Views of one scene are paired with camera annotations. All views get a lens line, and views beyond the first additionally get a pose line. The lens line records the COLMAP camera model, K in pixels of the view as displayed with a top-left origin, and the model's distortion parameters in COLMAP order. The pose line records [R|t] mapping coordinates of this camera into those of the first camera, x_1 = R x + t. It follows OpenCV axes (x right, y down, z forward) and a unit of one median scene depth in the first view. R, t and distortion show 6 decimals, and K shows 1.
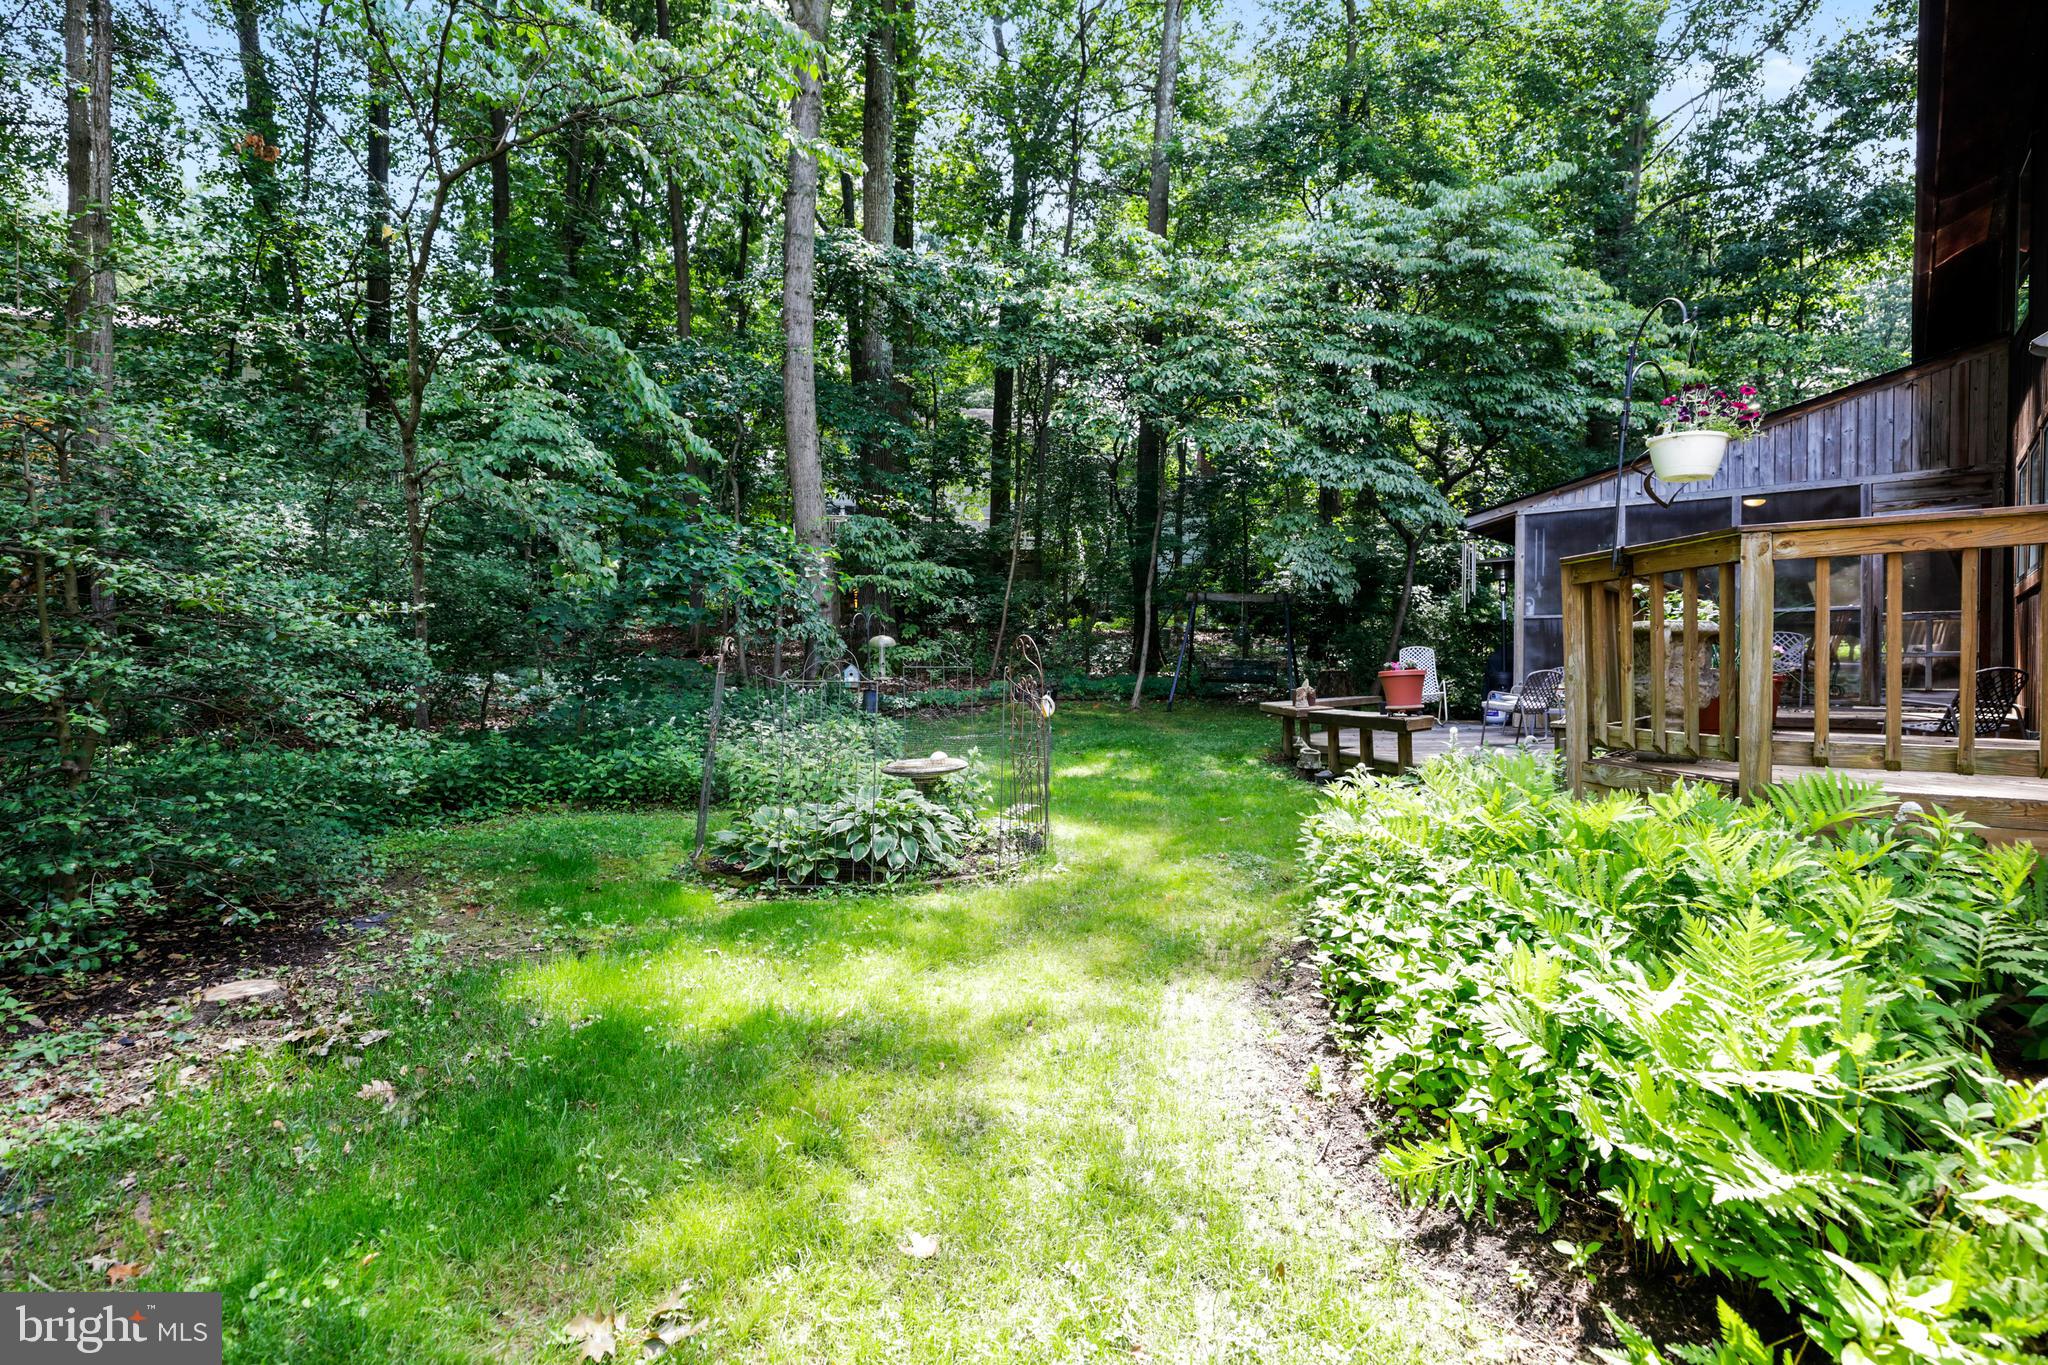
lens RADIAL K [[1053.8, 0, 1024.0], [0, 1053.8, 682.5], [0, 0, 1]] dist [-0.001474, -0.000347]
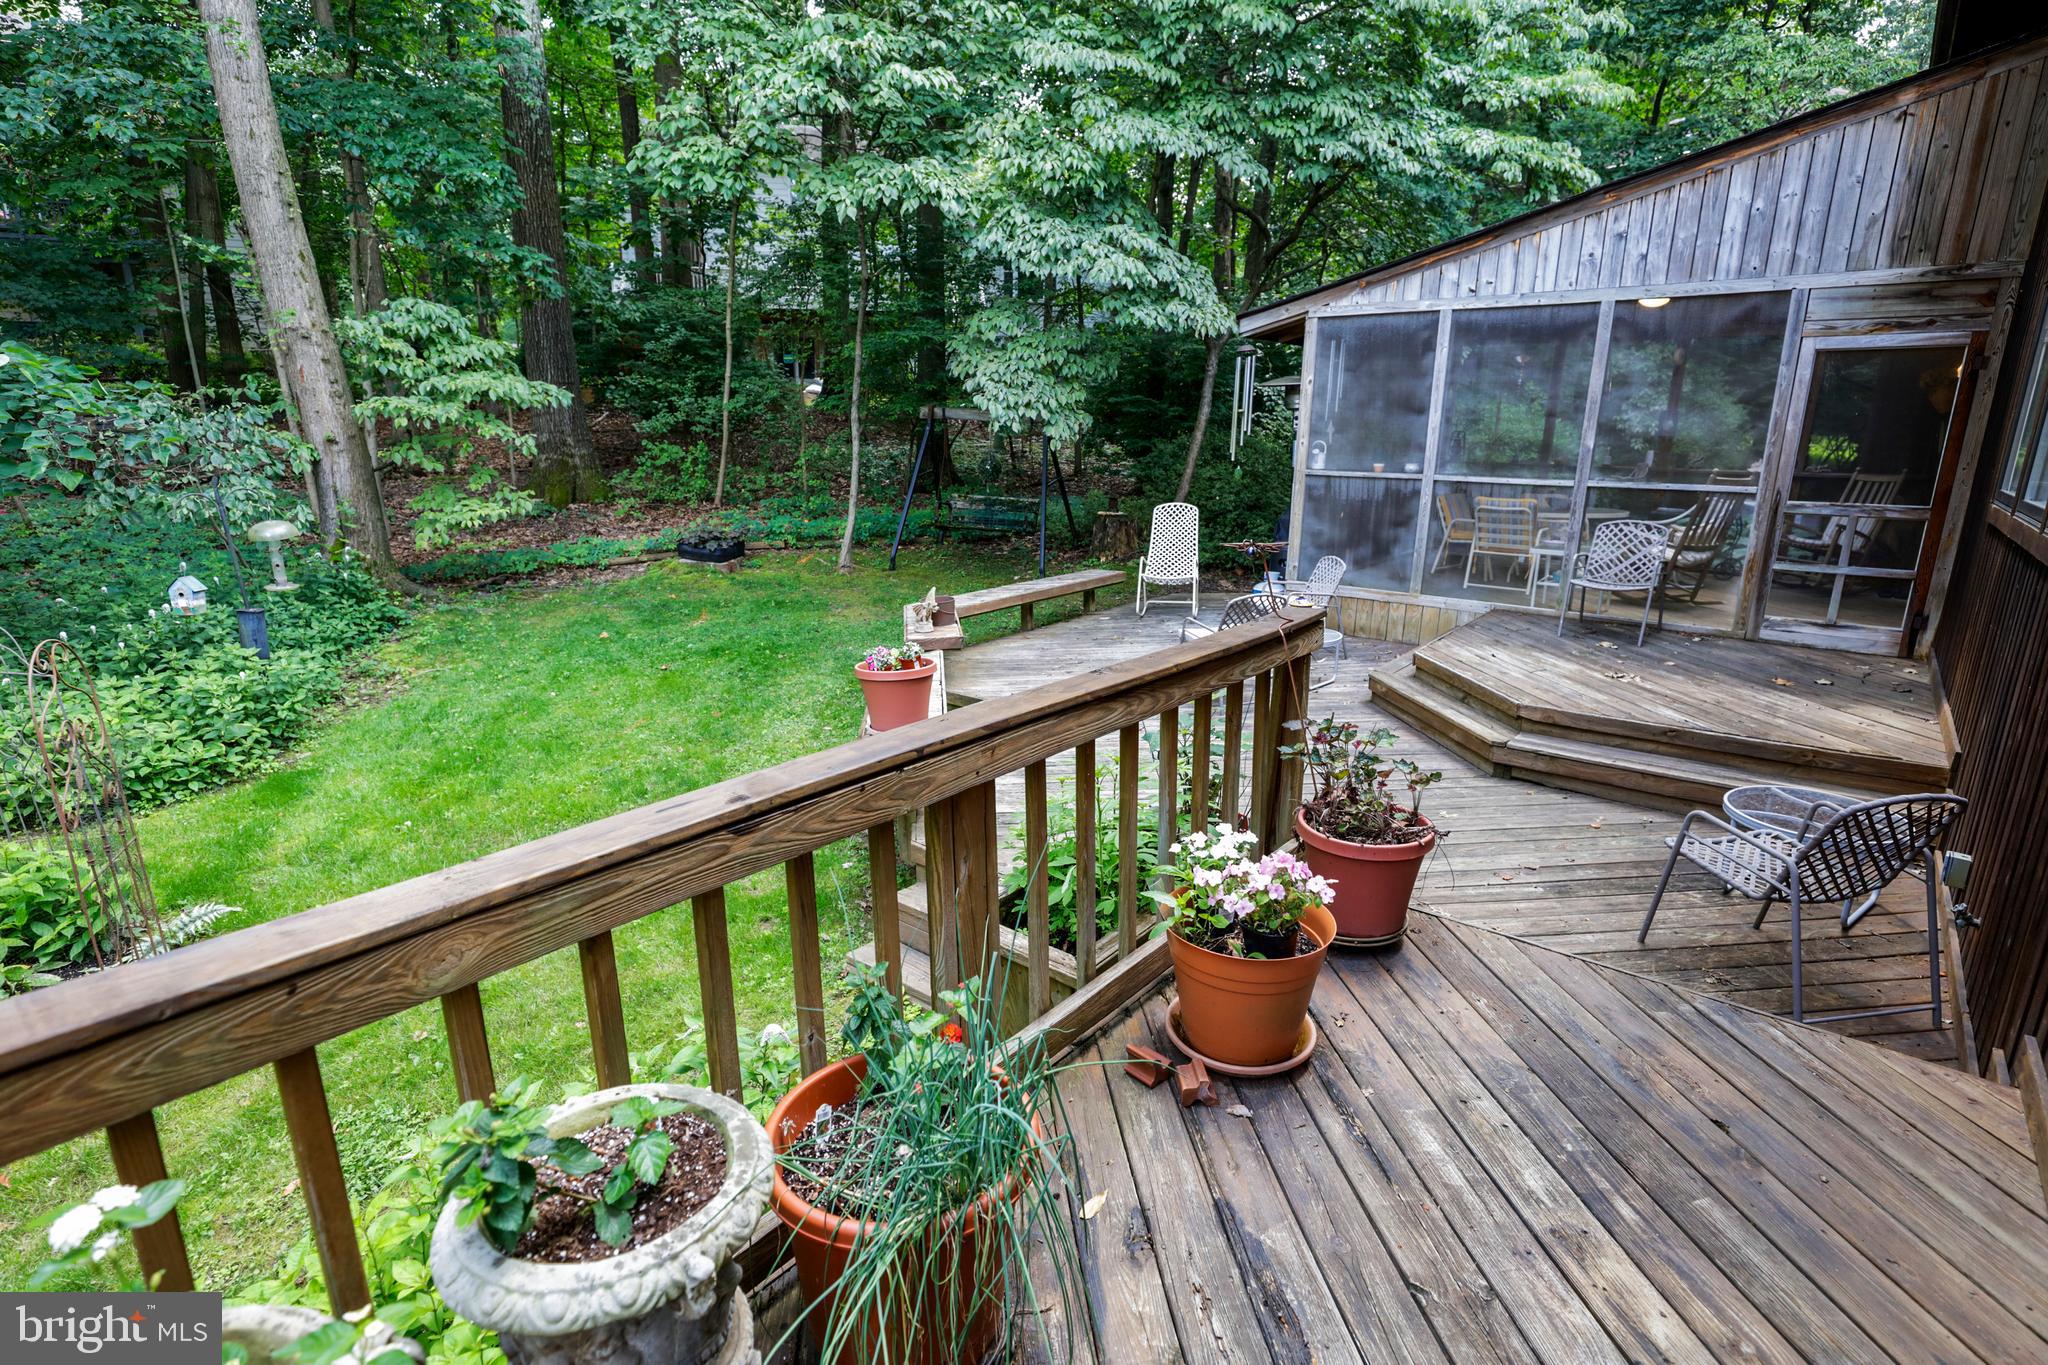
lens RADIAL K [[1038.4, 0, 1024.0], [0, 1038.4, 682.5], [0, 0, 1]] dist [0.016109, 0.000095]
pose [[0.999010, -0.009736, 0.043407, 0.250099], [-0.000754, 0.971915, 0.235332, -0.086872], [-0.044479, -0.235132, 0.970945, 0.290933]]
